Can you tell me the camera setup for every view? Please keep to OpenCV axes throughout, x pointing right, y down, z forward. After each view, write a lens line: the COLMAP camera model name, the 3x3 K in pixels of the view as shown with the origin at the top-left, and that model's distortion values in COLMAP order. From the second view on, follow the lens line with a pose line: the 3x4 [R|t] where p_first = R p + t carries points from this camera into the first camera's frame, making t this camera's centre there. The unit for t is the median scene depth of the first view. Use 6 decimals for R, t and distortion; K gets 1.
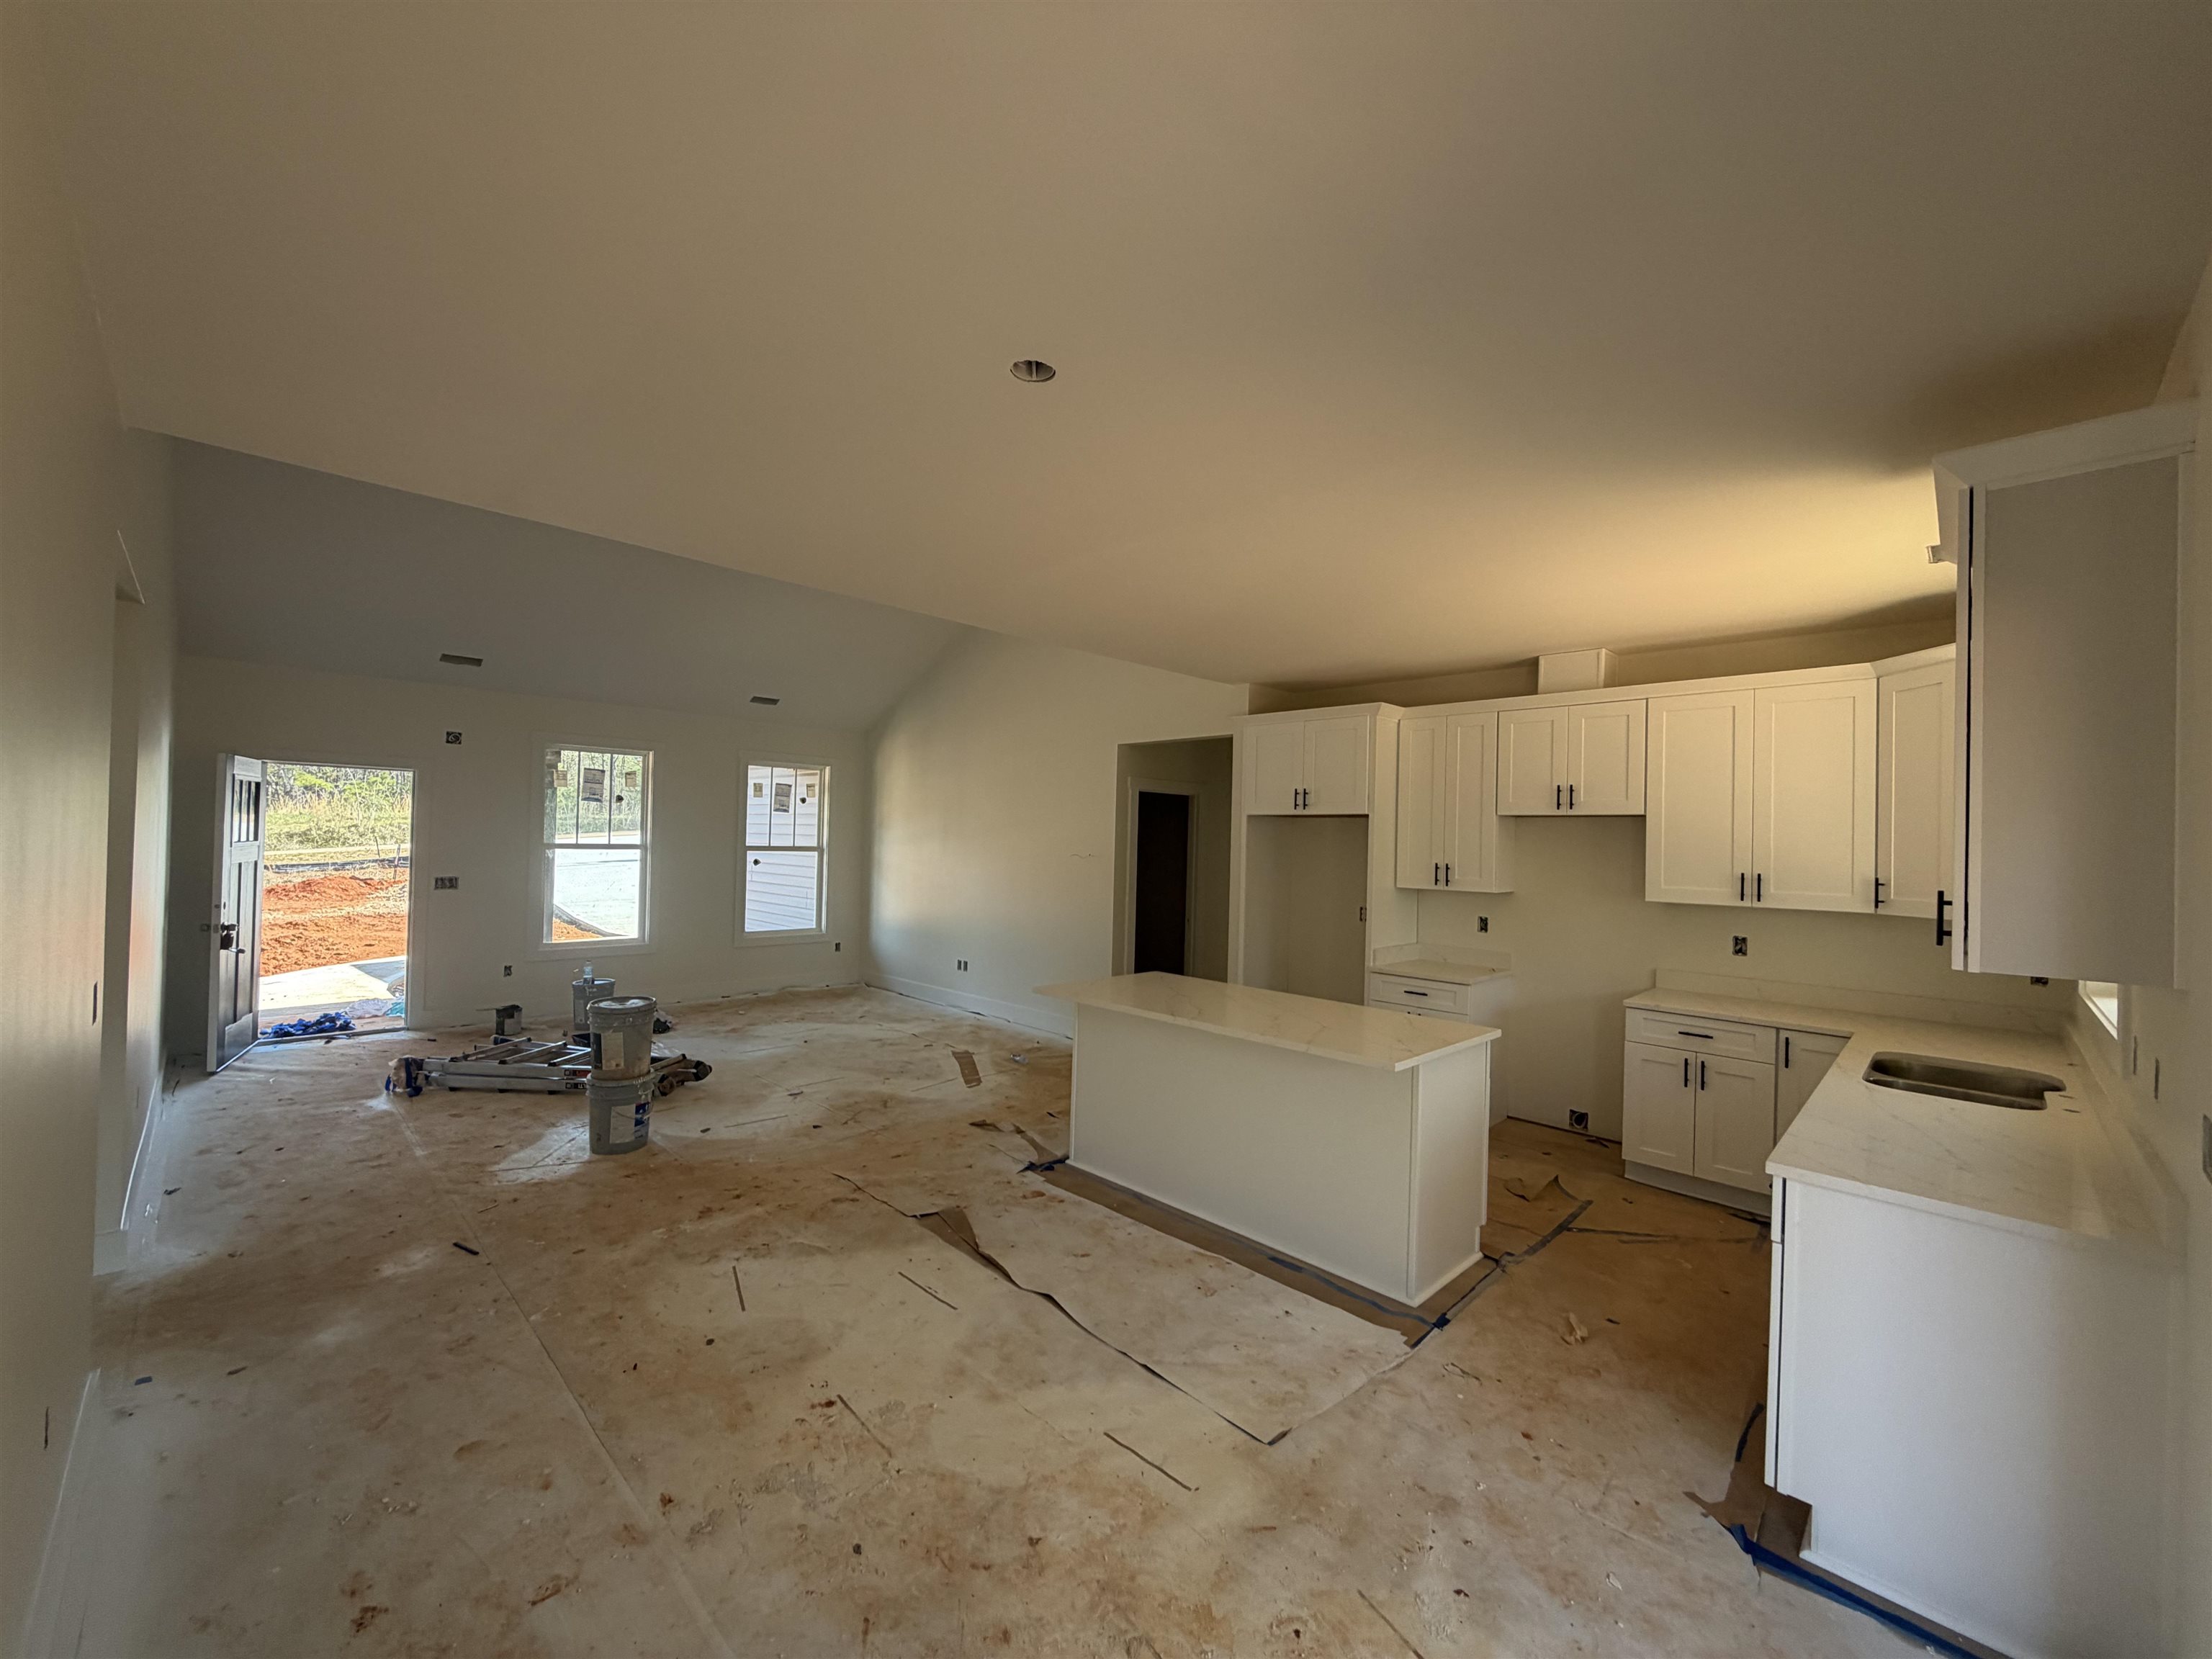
lens RADIAL K [[879.1, 0, 1101.9], [0, 879.1, 830.7], [0, 0, 1]] dist [0.000085, -0.000180]
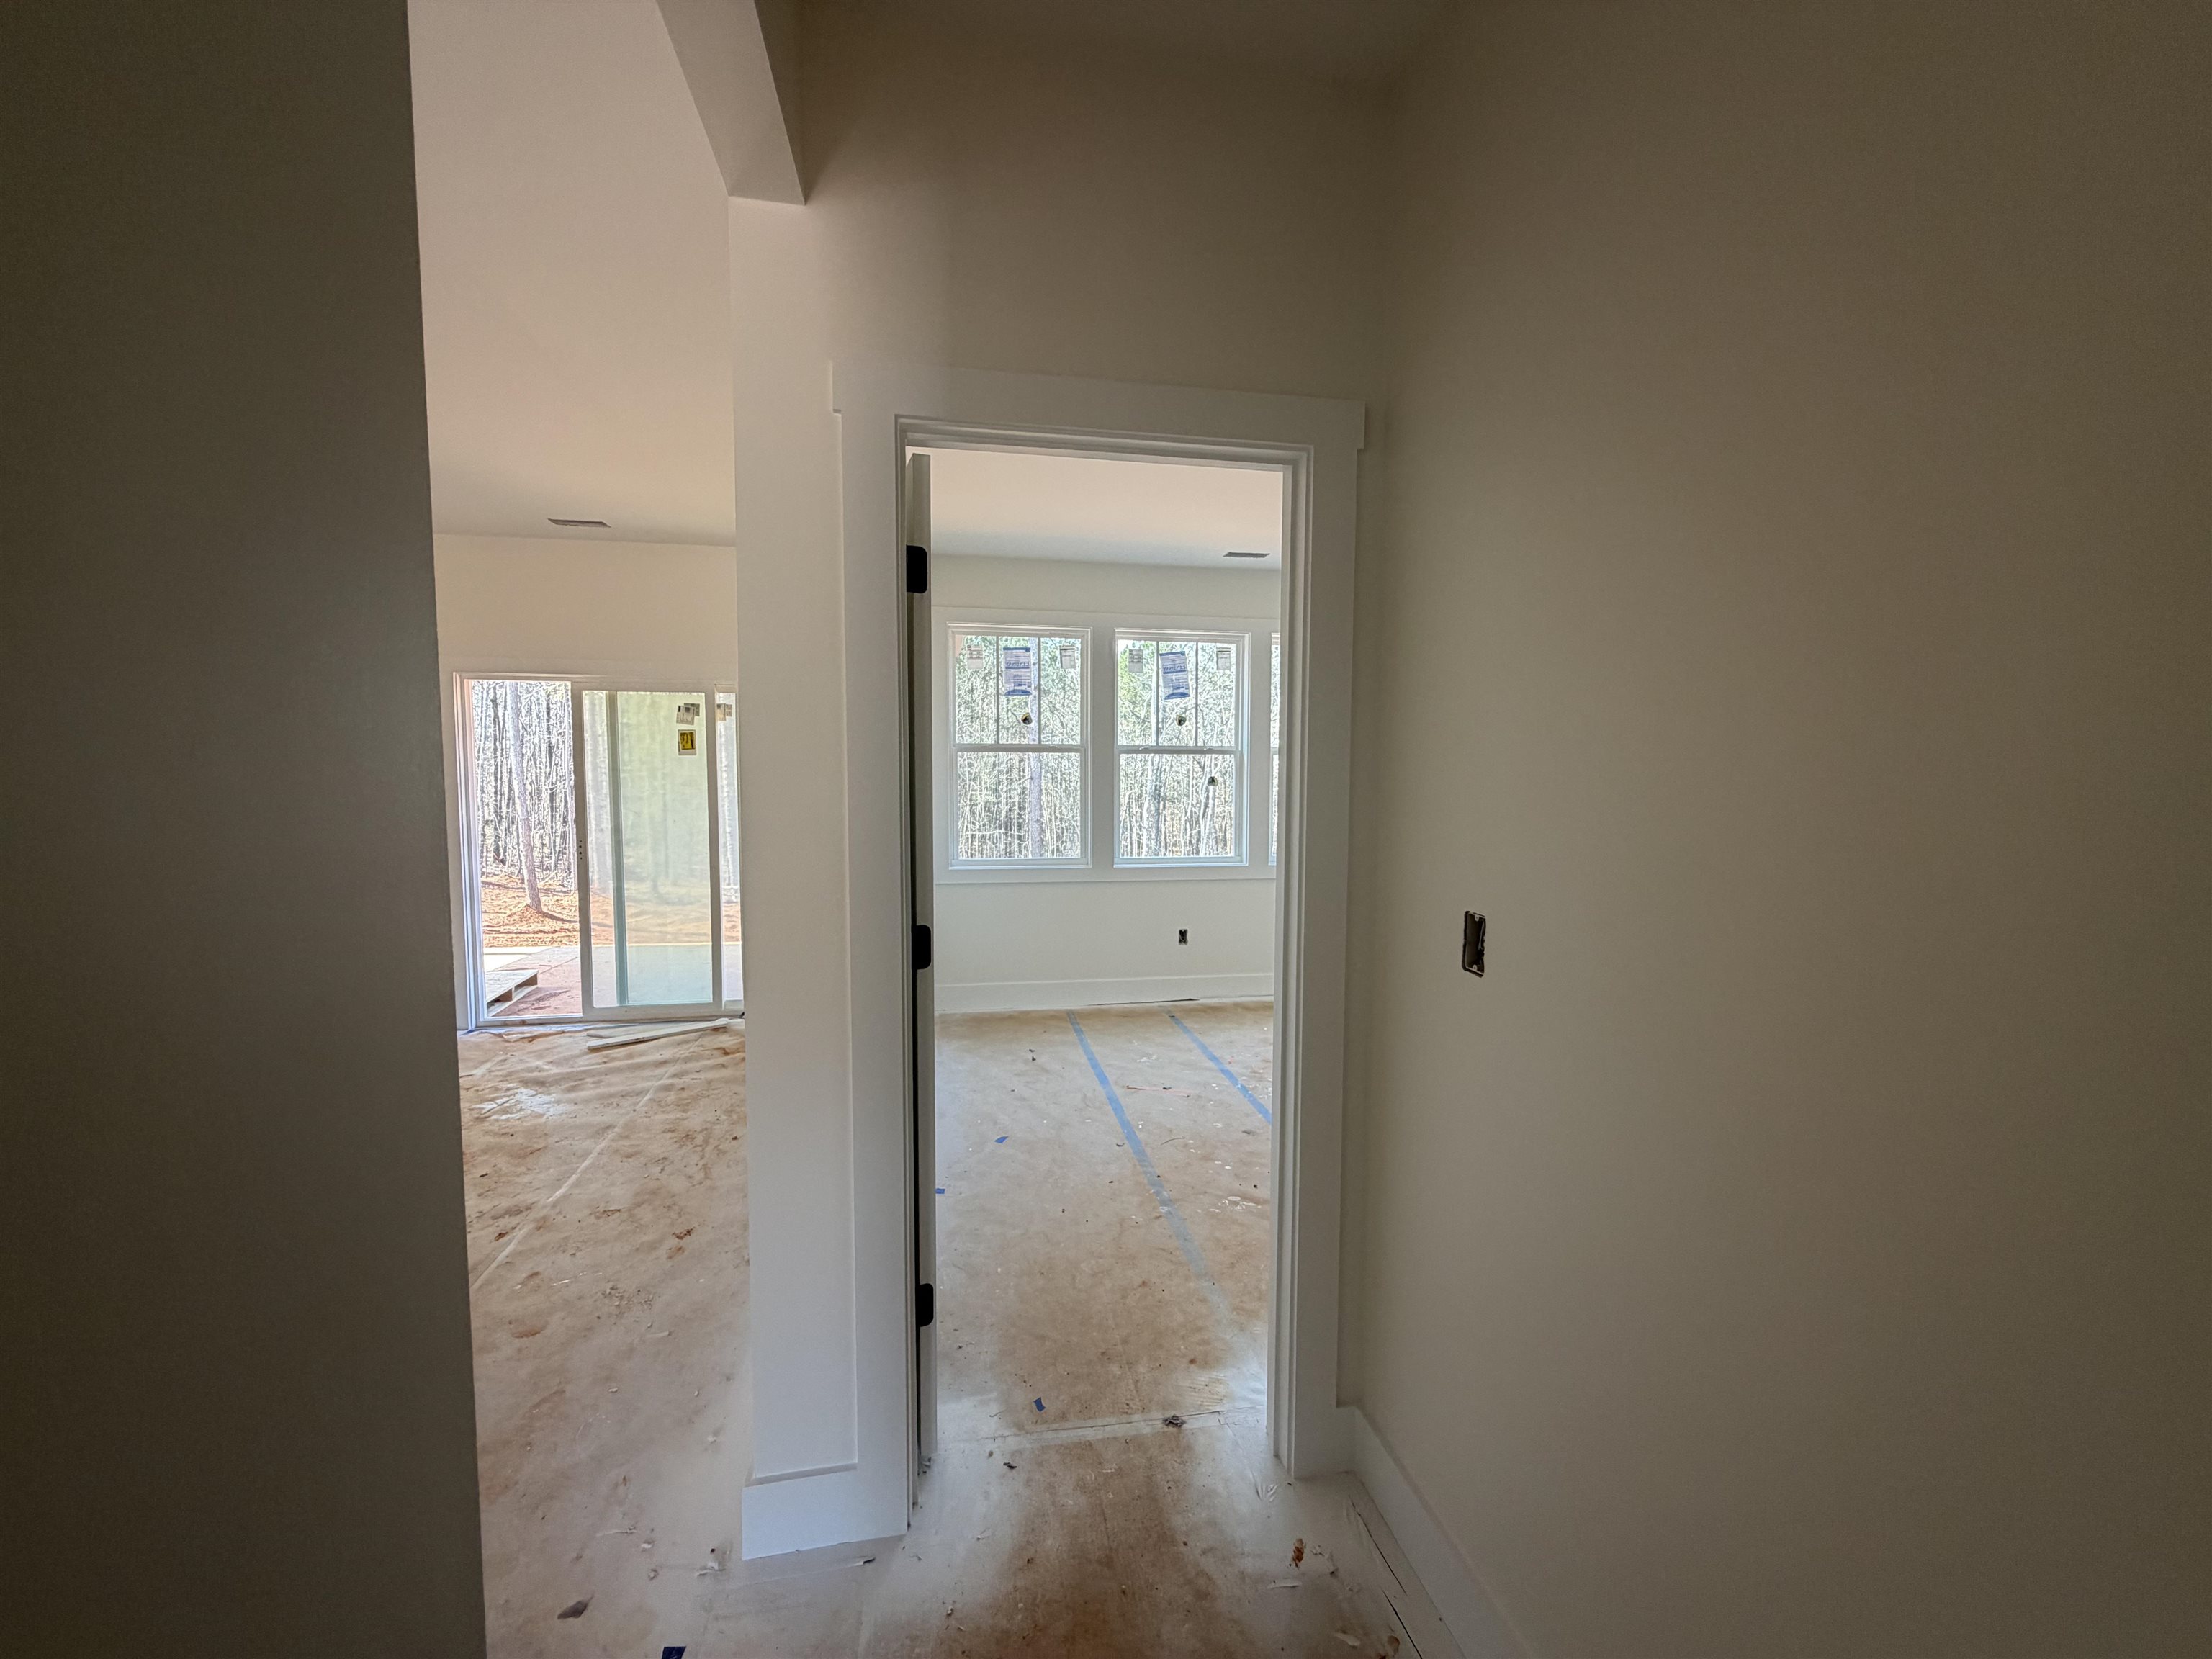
lens RADIAL K [[881.7, 0, 1103.1], [0, 881.7, 830.5], [0, 0, 1]] dist [0.001205, -0.000049]
pose [[-0.819449, -0.063643, 0.569608, -0.739240], [-0.027610, 0.997045, 0.071680, 0.021942], [-0.572487, 0.043011, -0.818785, 0.590787]]
